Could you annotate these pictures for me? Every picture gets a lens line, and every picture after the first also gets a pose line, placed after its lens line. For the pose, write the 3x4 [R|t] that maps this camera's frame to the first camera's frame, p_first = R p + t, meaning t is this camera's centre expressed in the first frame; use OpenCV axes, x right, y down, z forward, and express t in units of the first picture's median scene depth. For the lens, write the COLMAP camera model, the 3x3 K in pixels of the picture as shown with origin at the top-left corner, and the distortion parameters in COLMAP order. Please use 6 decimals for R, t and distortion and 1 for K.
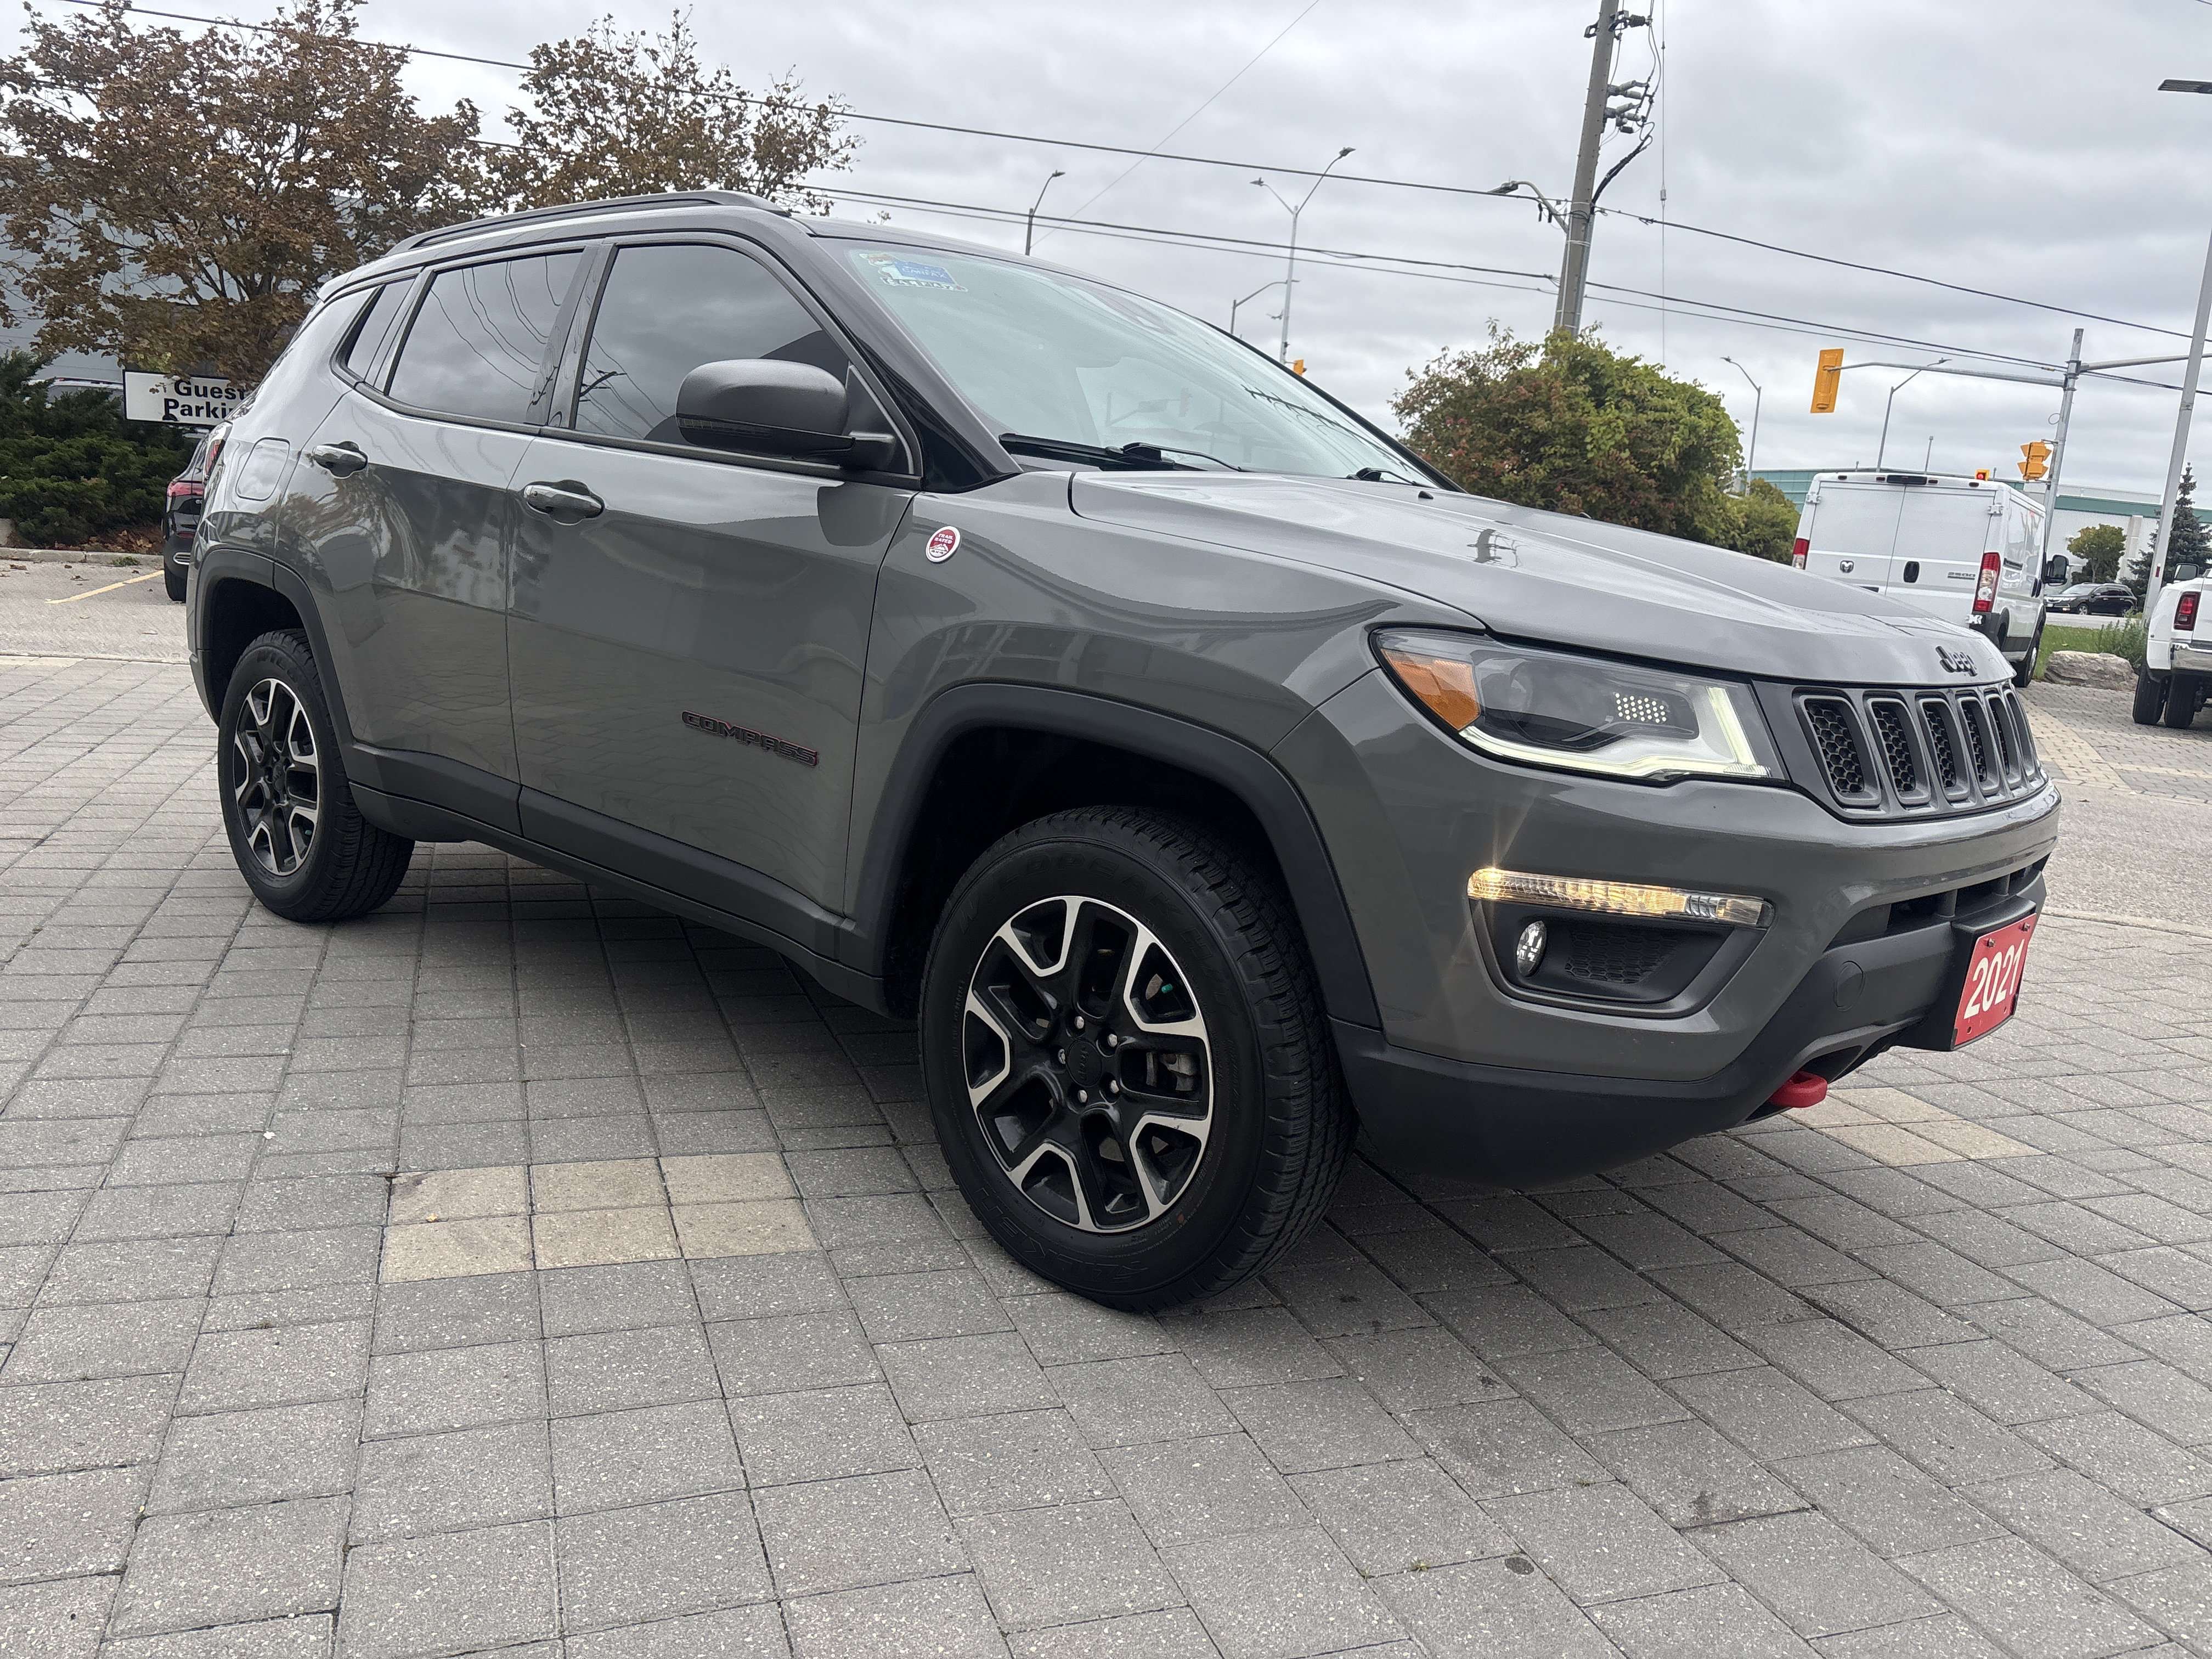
lens RADIAL K [[1658.5, 0, 1095.8], [0, 1658.5, 831.3], [0, 0, 1]] dist [0.046716, -0.053605]
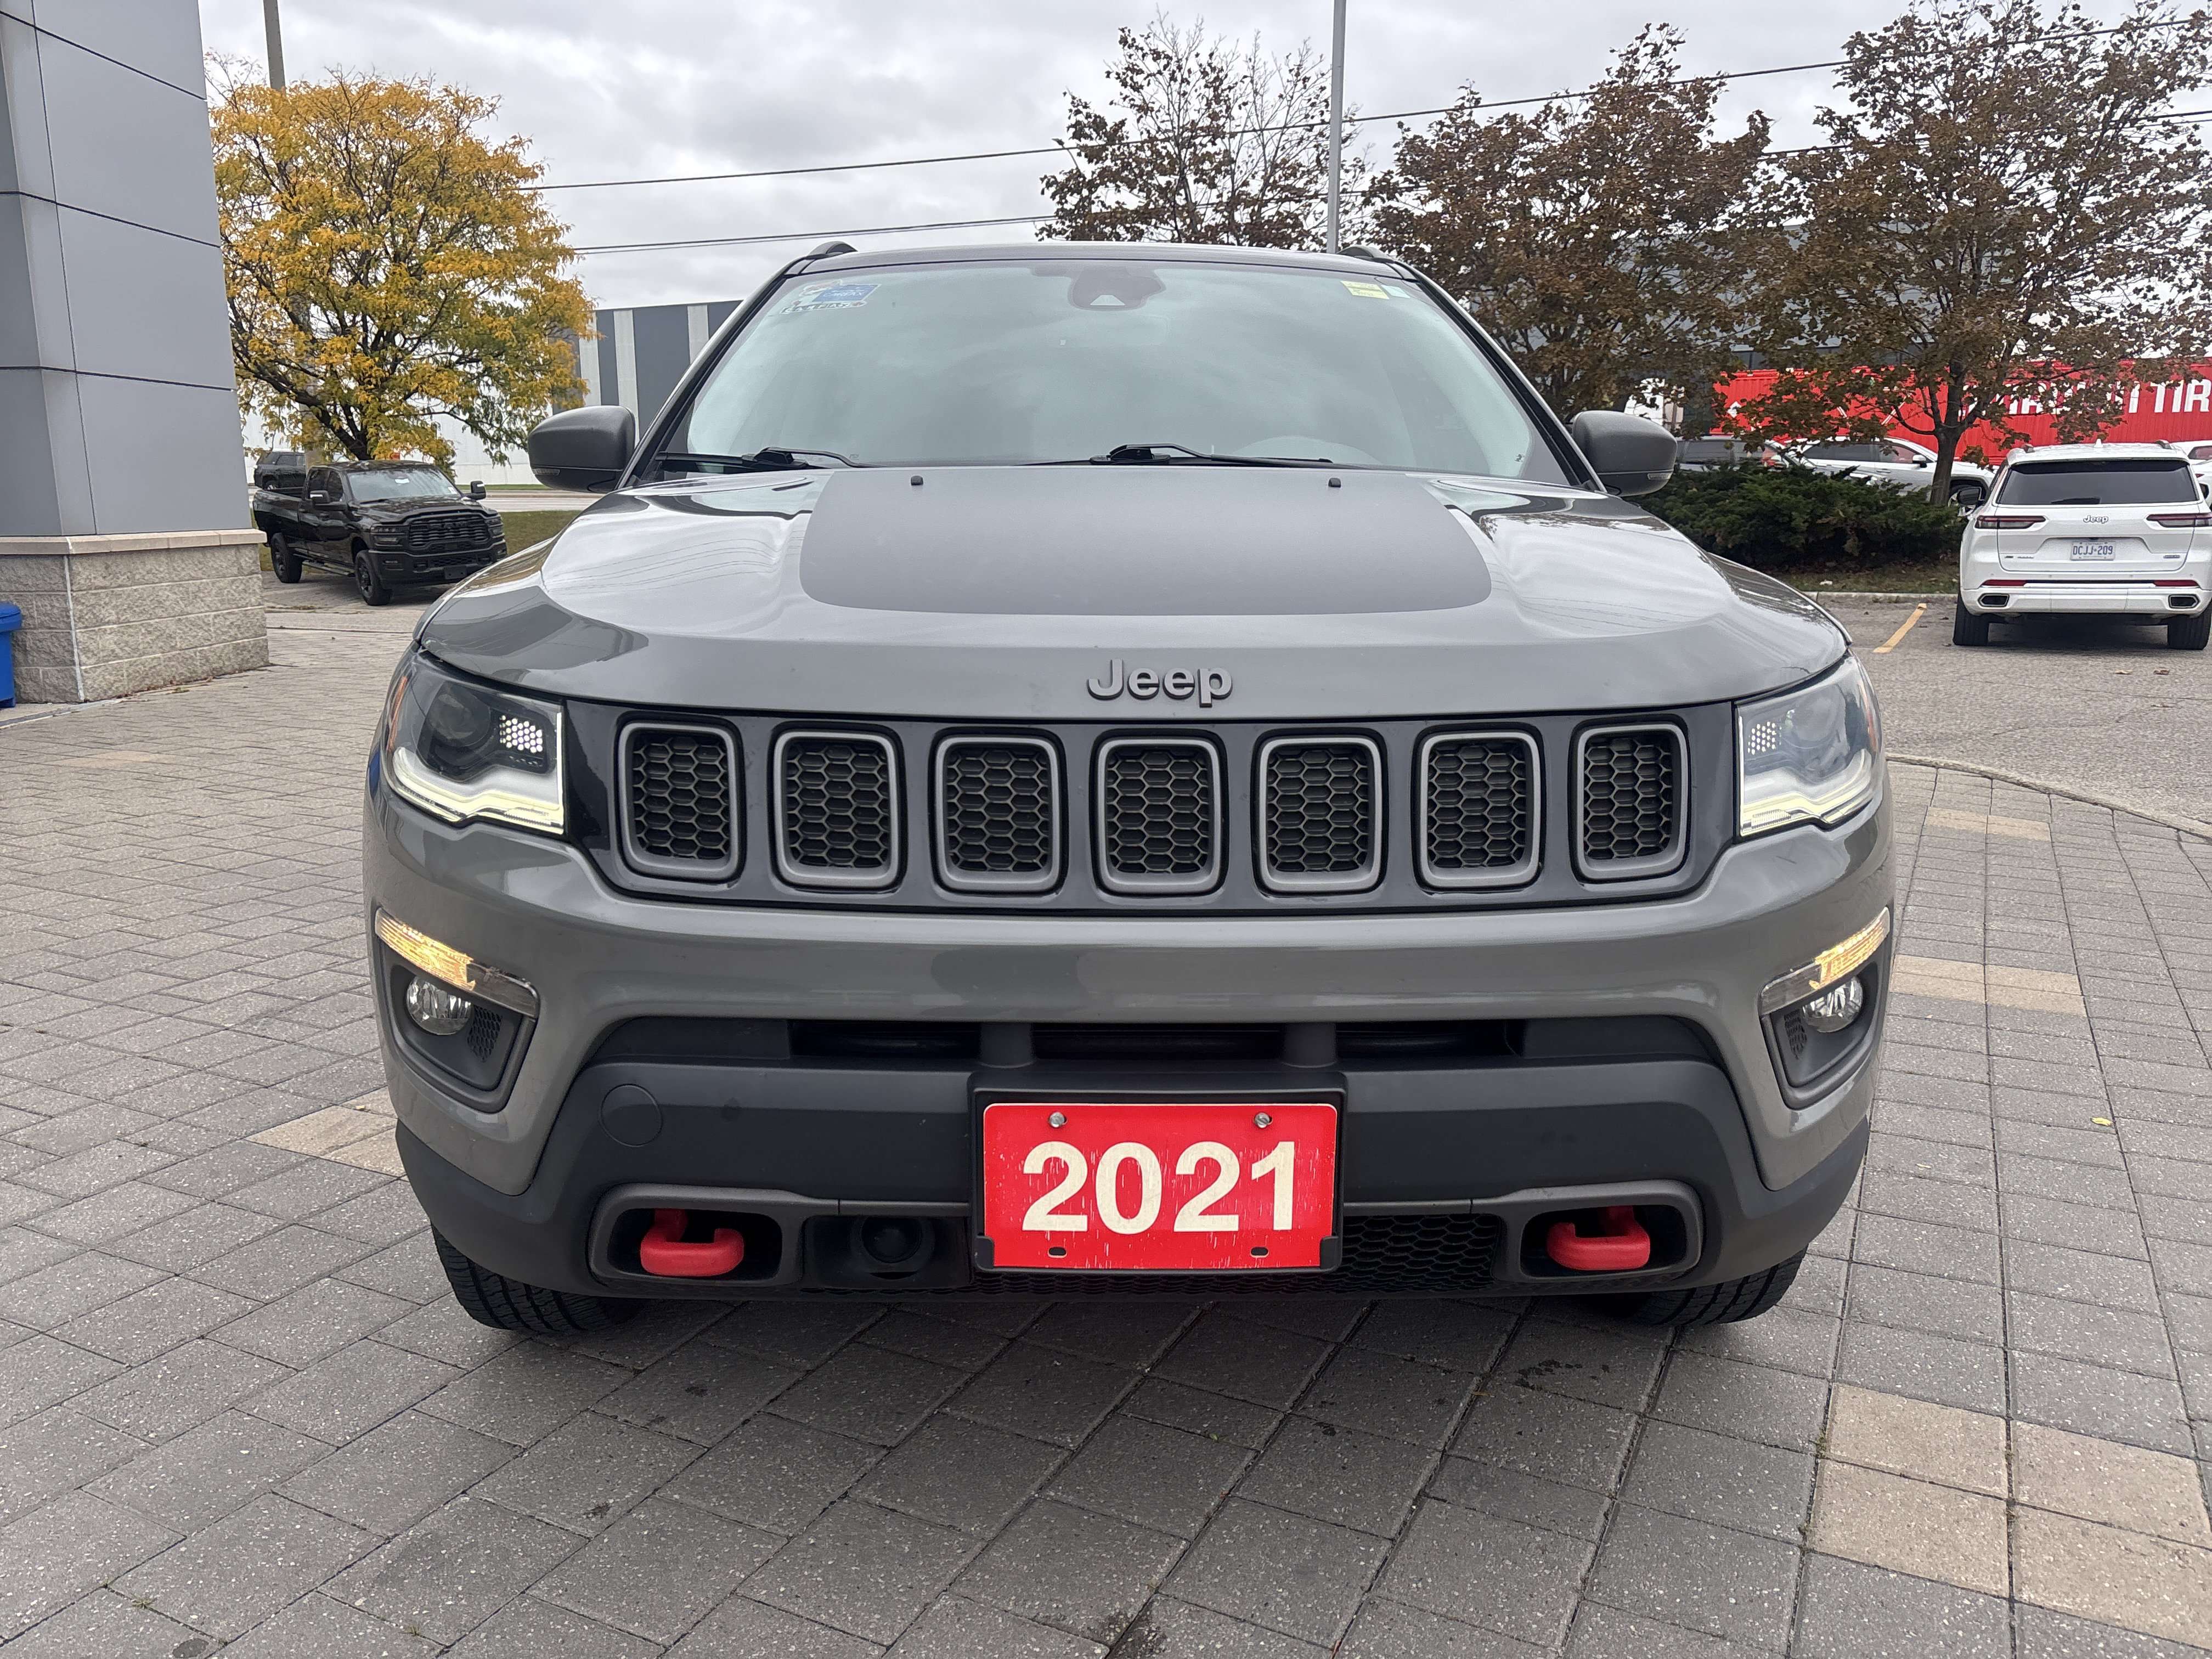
lens RADIAL K [[1658.5, 0, 1095.8], [0, 1658.5, 831.3], [0, 0, 1]] dist [0.046716, -0.053605]
pose [[0.680127, 0.069964, -0.729748, 0.835578], [-0.079350, 0.996613, 0.021595, -0.049552], [0.728787, 0.043218, 0.683375, 0.475862]]
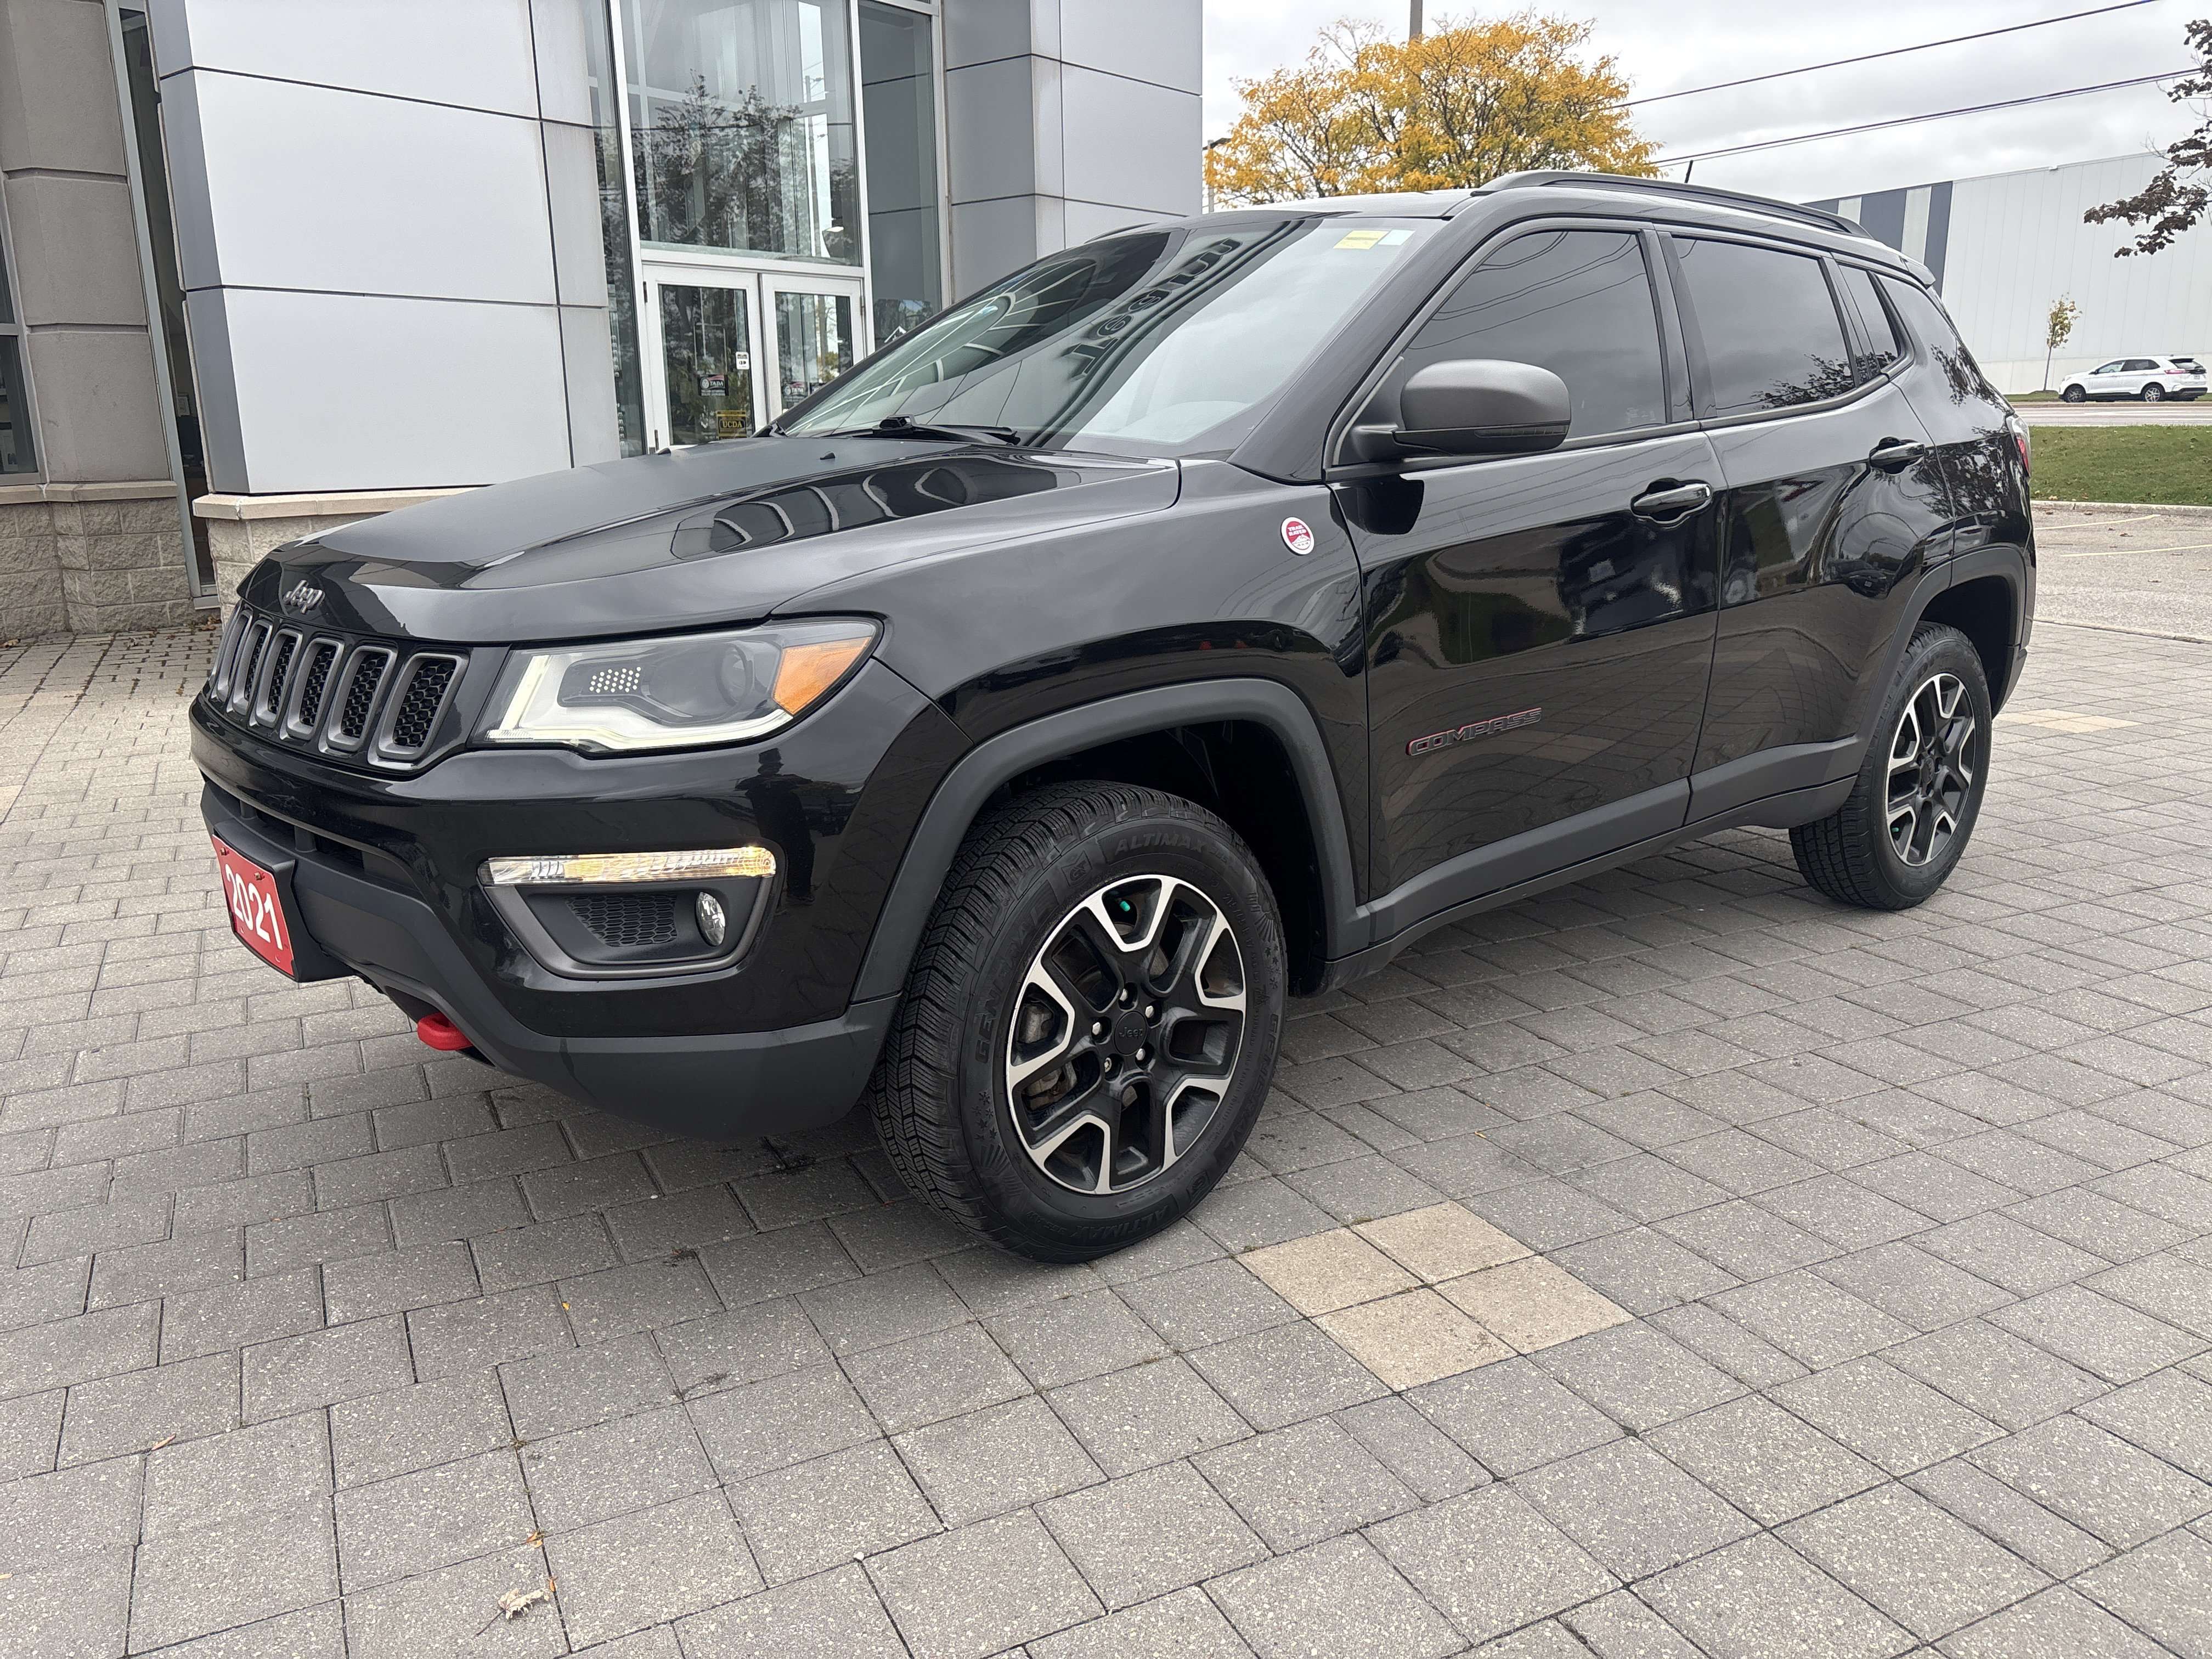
lens RADIAL K [[1658.5, 0, 1095.8], [0, 1658.5, 831.3], [0, 0, 1]] dist [0.046716, -0.053605]
pose [[0.111613, 0.162093, -0.980443, 1.398401], [-0.152725, 0.977684, 0.144251, -0.112614], [0.981946, 0.133638, 0.133878, 0.942283]]
